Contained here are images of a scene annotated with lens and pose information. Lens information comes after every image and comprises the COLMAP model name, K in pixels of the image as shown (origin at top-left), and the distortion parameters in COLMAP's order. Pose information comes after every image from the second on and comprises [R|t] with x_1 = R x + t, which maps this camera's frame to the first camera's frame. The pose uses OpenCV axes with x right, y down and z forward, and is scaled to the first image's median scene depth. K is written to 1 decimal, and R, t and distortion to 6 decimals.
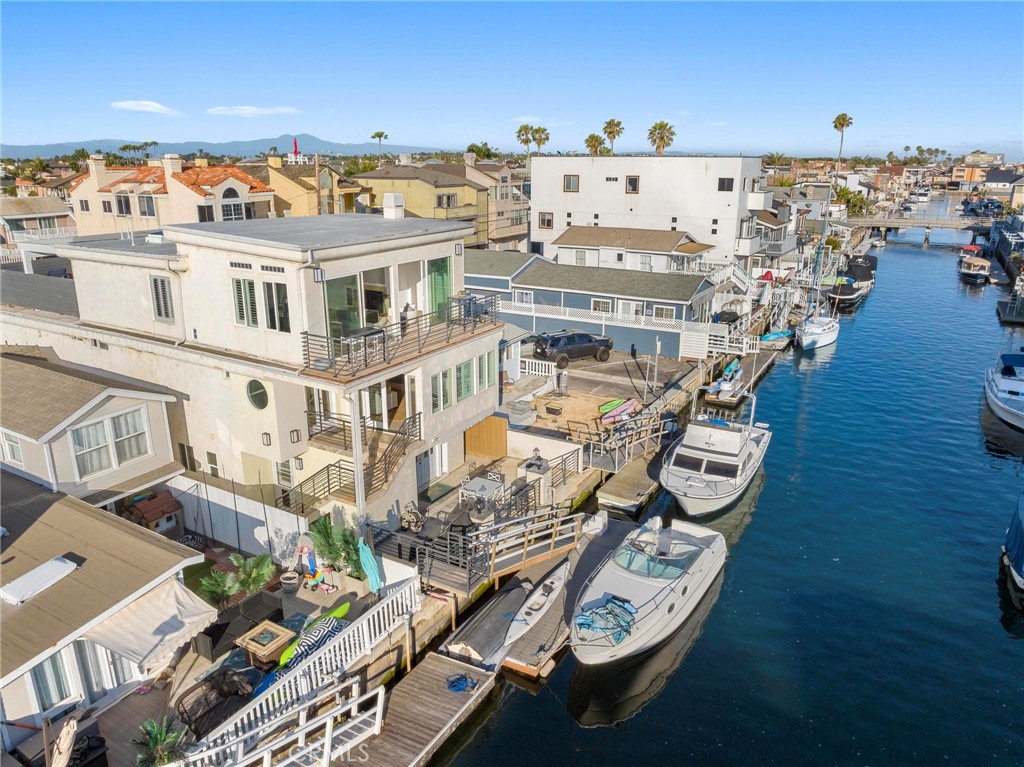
lens RADIAL K [[719.2, 0, 512.0], [0, 719.2, 383.5], [0, 0, 1]] dist [-0.034849, -0.001875]
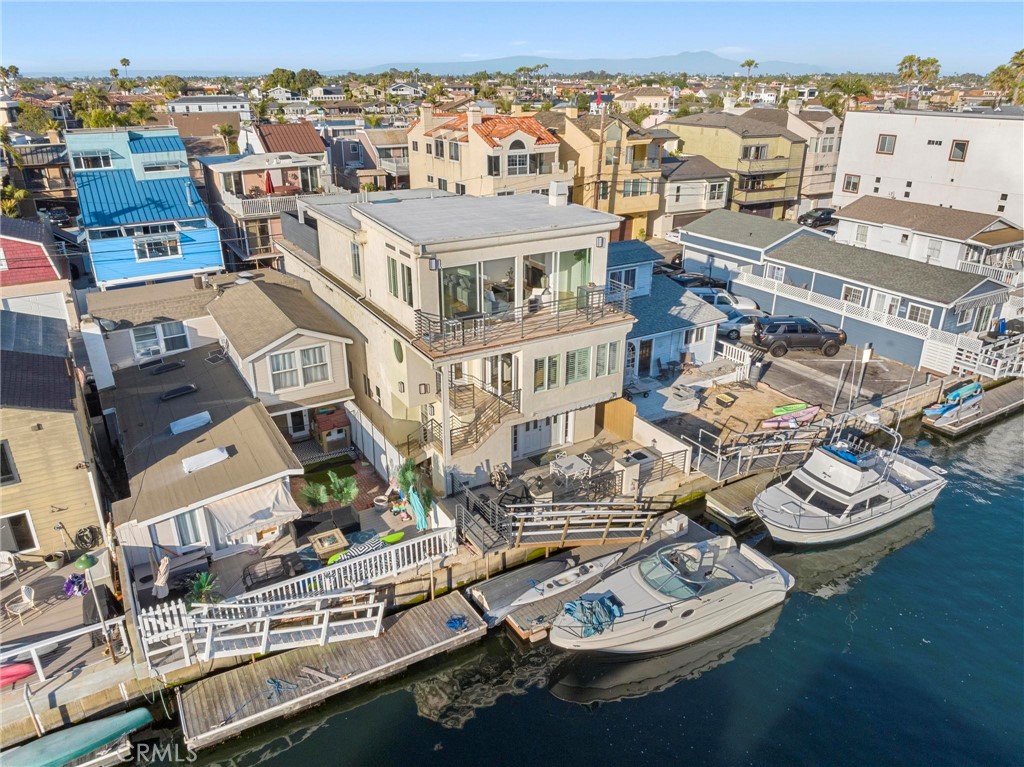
lens RADIAL K [[719.2, 0, 512.0], [0, 719.2, 383.5], [0, 0, 1]] dist [-0.034849, -0.001875]
pose [[0.874070, 0.191034, -0.446663, 0.350047], [-0.144946, 0.980112, 0.135542, -0.115157], [0.463673, -0.053731, 0.884376, -0.007485]]
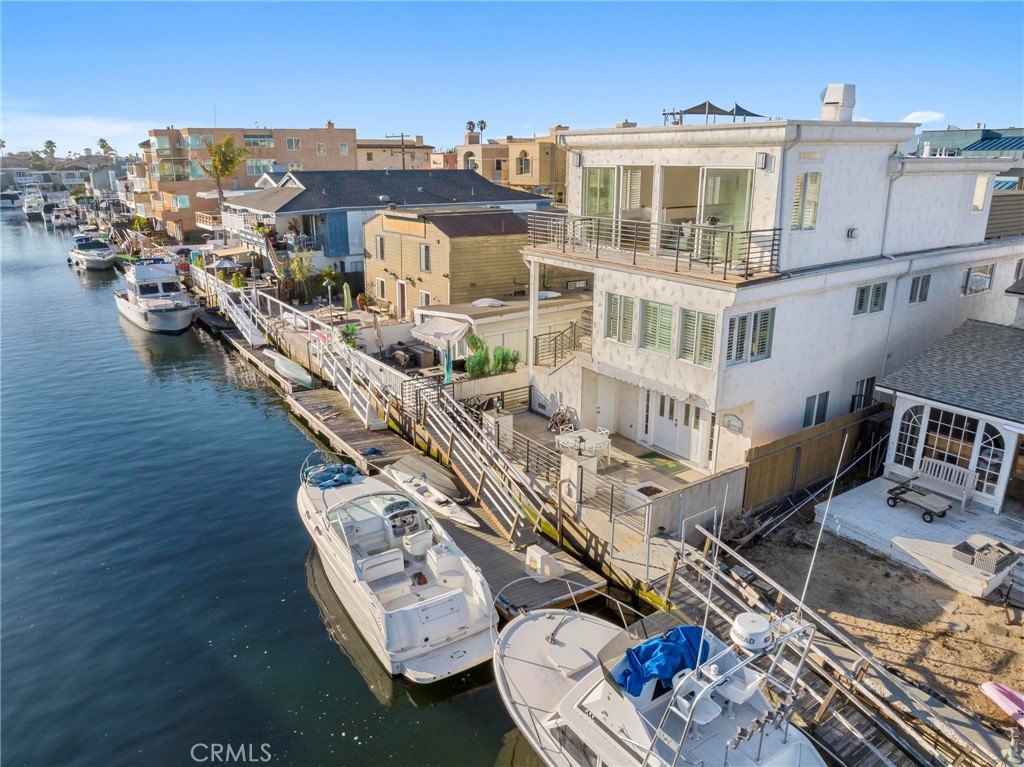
lens RADIAL K [[720.7, 0, 512.0], [0, 720.7, 383.5], [0, 0, 1]] dist [-0.065199, 0.040543]
pose [[-0.426725, 0.268034, -0.863750, 0.701124], [-0.269277, 0.874099, 0.404279, -0.227810], [0.863363, 0.405104, -0.300824, 1.164526]]
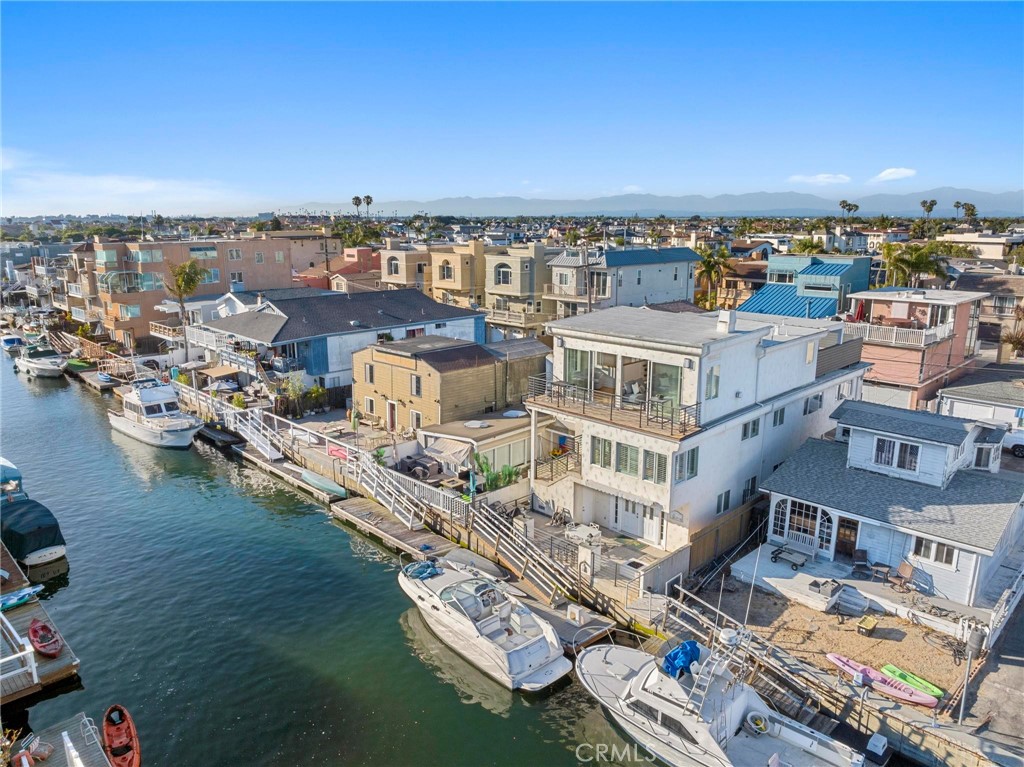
lens RADIAL K [[719.2, 0, 512.0], [0, 719.2, 383.5], [0, 0, 1]] dist [-0.034849, -0.001875]
pose [[-0.262633, 0.215717, -0.940473, 1.151717], [-0.286768, 0.913197, 0.289543, -0.437016], [0.921297, 0.345741, -0.177975, 1.029548]]
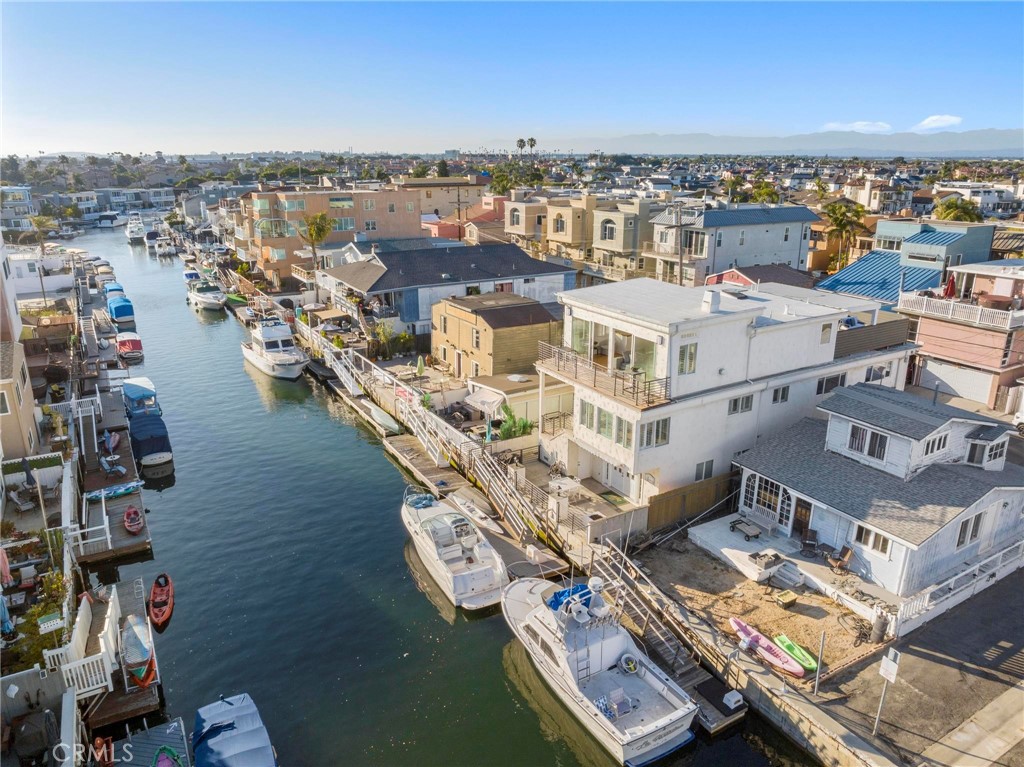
lens RADIAL K [[719.2, 0, 512.0], [0, 719.2, 383.5], [0, 0, 1]] dist [-0.034849, -0.001875]
pose [[-0.489308, 0.263528, -0.831343, 1.161870], [-0.260067, 0.865791, 0.427517, -0.622202], [0.832432, 0.425392, -0.355104, 1.349871]]
